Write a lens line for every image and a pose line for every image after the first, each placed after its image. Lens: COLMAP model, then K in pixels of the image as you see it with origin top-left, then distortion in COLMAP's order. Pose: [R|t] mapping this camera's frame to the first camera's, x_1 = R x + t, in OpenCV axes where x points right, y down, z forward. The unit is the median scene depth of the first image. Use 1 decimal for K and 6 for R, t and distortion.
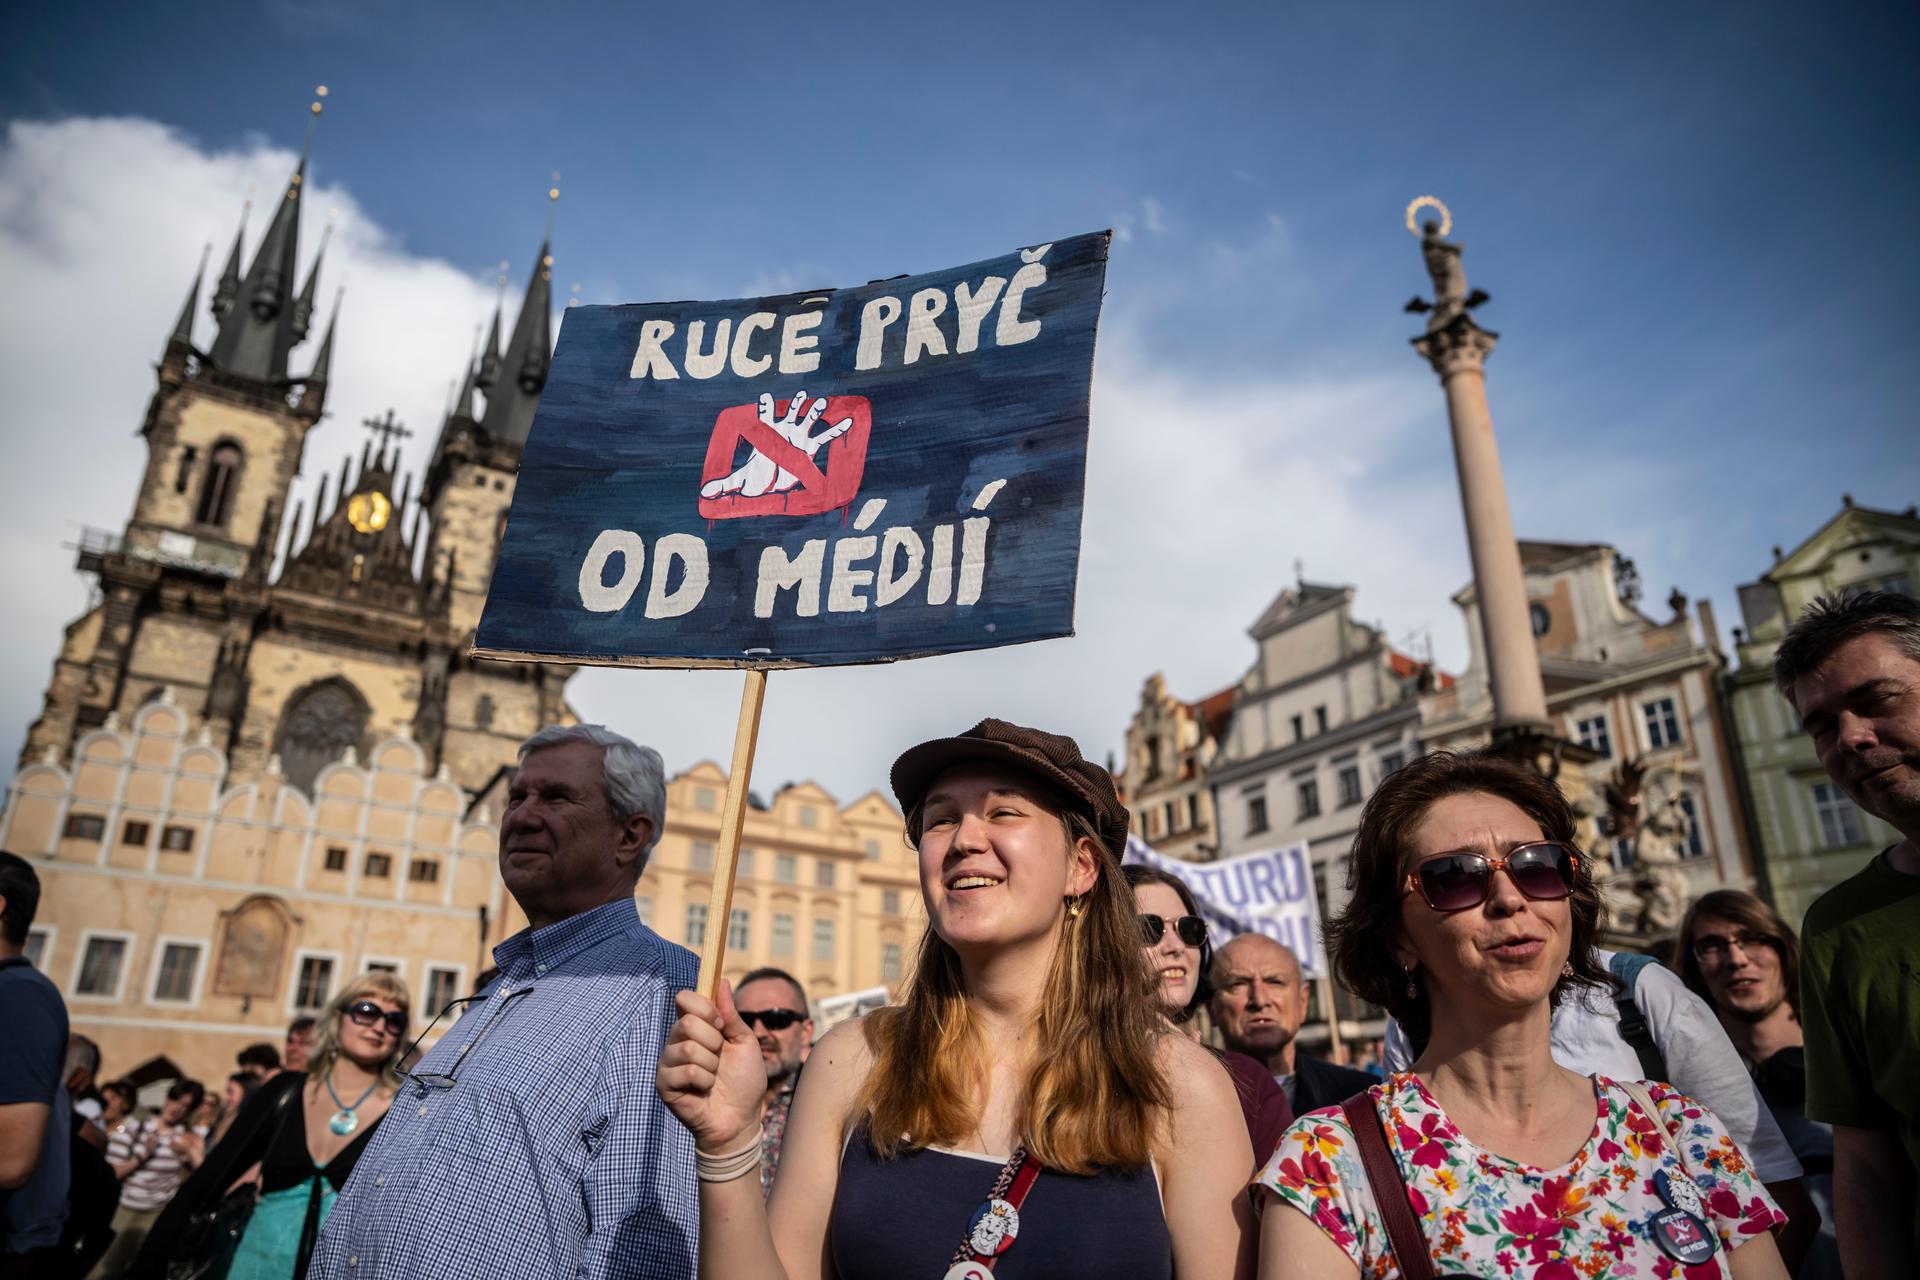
lens RADIAL K [[1318.1, 0, 967.4], [0, 1318.1, 630.5], [0, 0, 1]] dist [-0.110679, 0.089673]
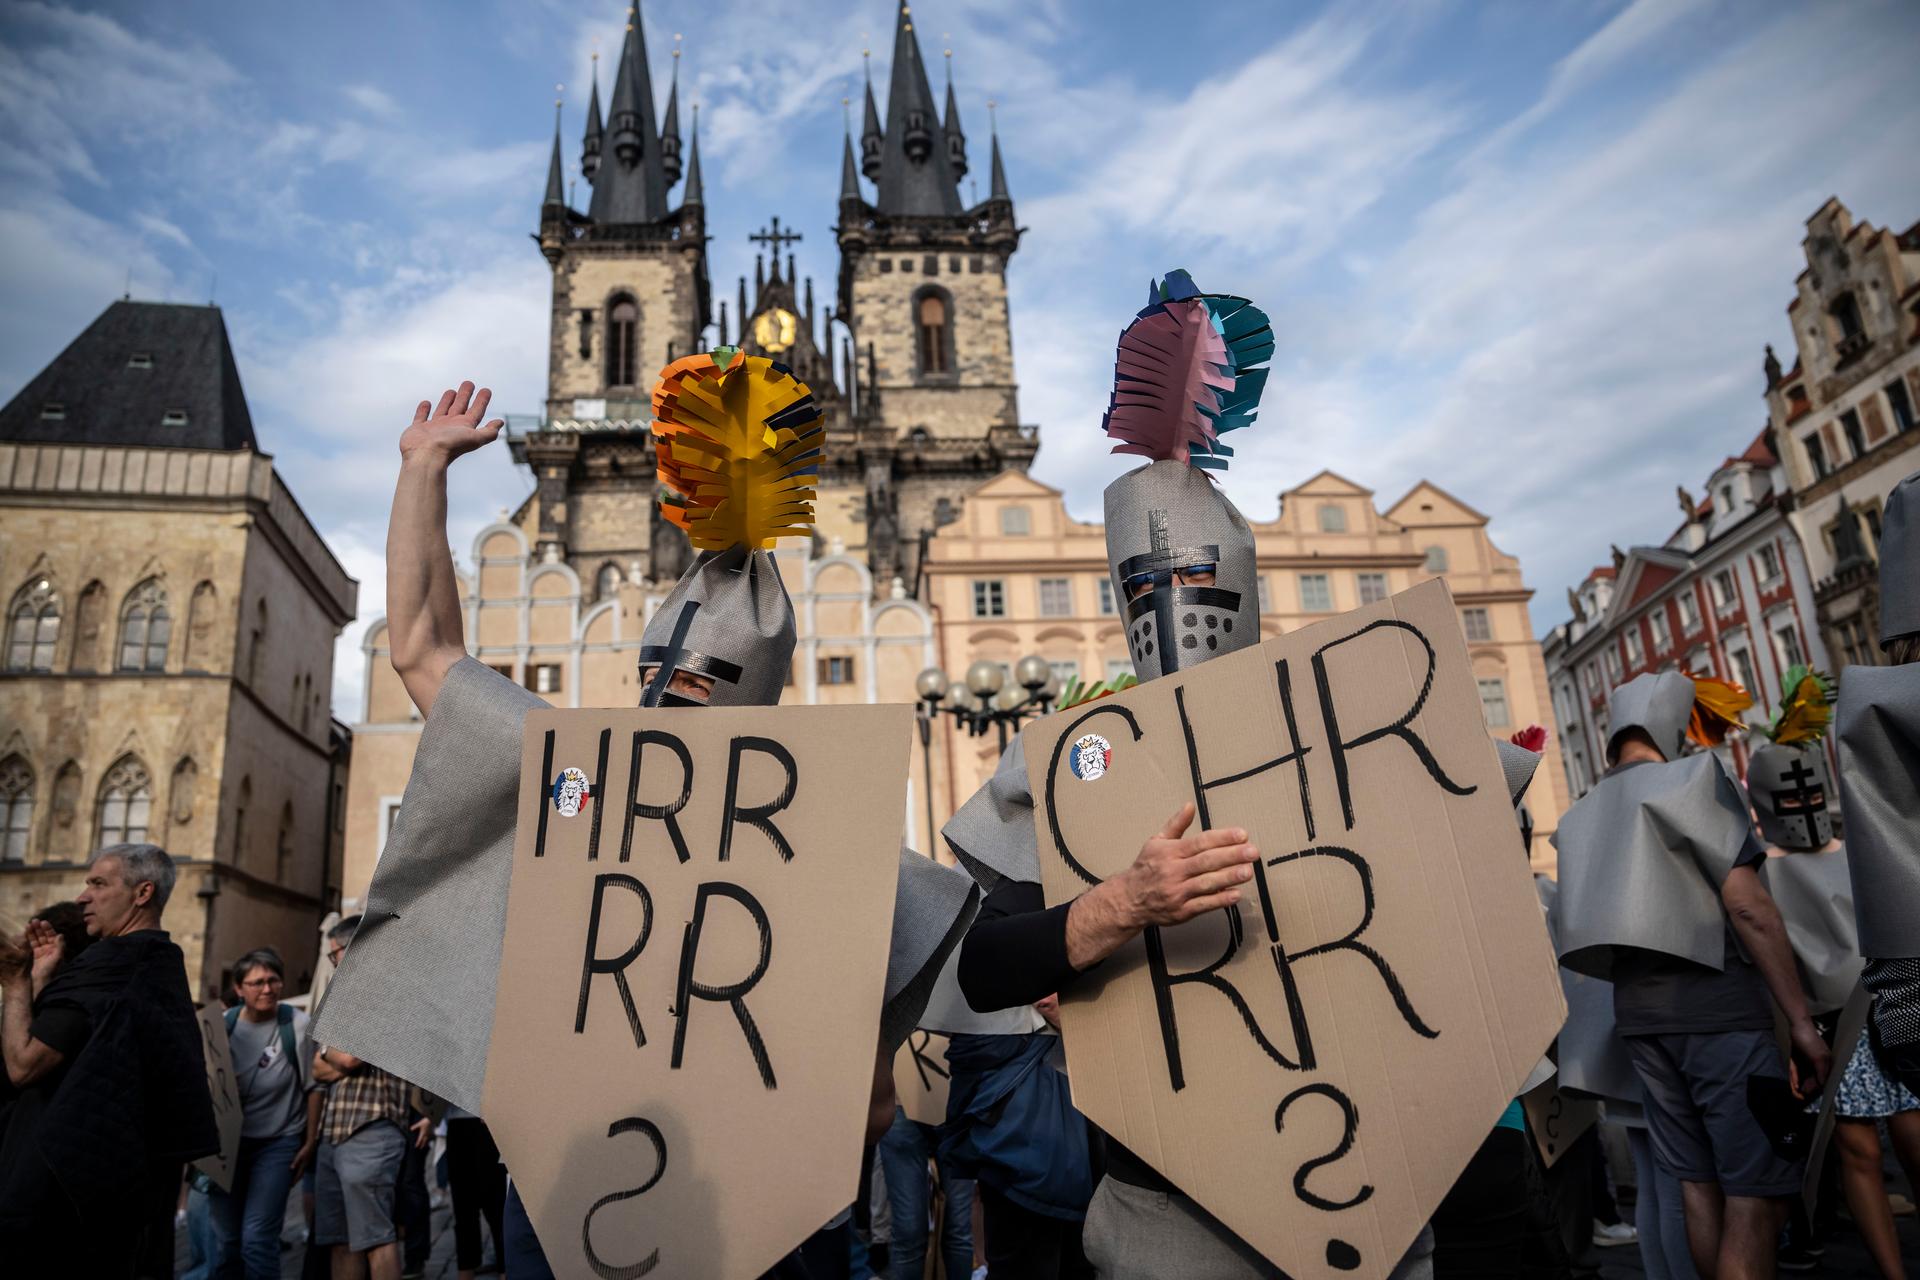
lens RADIAL K [[1318.1, 0, 967.4], [0, 1318.1, 630.5], [0, 0, 1]] dist [-0.110679, 0.089673]
pose [[0.893596, -0.186886, -0.408117, -0.016031], [0.234102, 0.969797, 0.068488, 0.088859], [0.382991, -0.156741, 0.910357, 0.219807]]
